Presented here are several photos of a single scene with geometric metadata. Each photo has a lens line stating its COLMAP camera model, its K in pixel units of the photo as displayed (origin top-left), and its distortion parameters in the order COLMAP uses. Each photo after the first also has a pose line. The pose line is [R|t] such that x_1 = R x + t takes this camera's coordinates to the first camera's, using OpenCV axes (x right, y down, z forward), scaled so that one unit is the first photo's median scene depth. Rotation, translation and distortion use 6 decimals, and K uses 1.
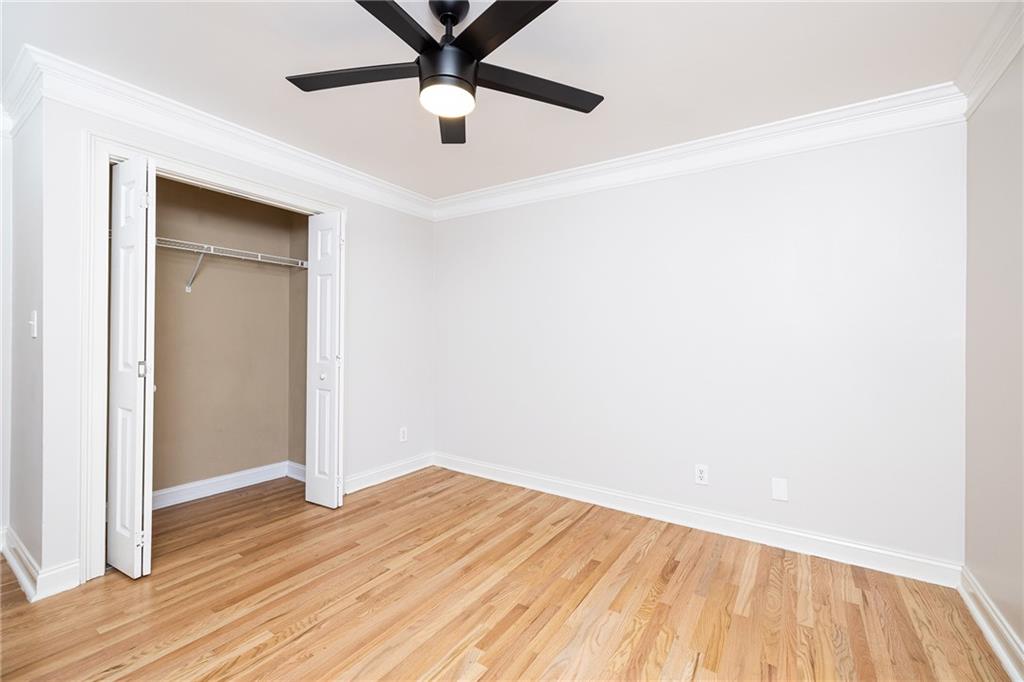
lens RADIAL K [[432.1, 0, 512.4], [0, 432.1, 337.9], [0, 0, 1]] dist [0.003063, 0.000502]
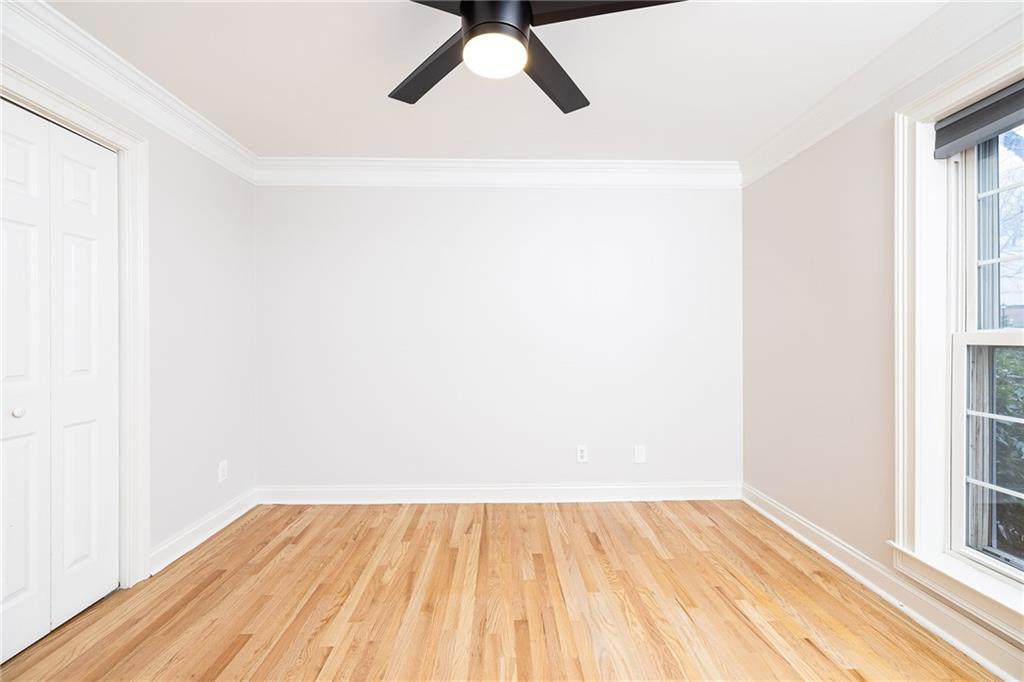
lens RADIAL K [[432.1, 0, 512.4], [0, 432.1, 337.9], [0, 0, 1]] dist [0.003063, 0.000502]
pose [[0.819478, -0.012167, 0.572982, -0.405231], [0.010162, 0.999926, 0.006699, -0.000532], [-0.573021, 0.000333, 0.819540, 0.187654]]
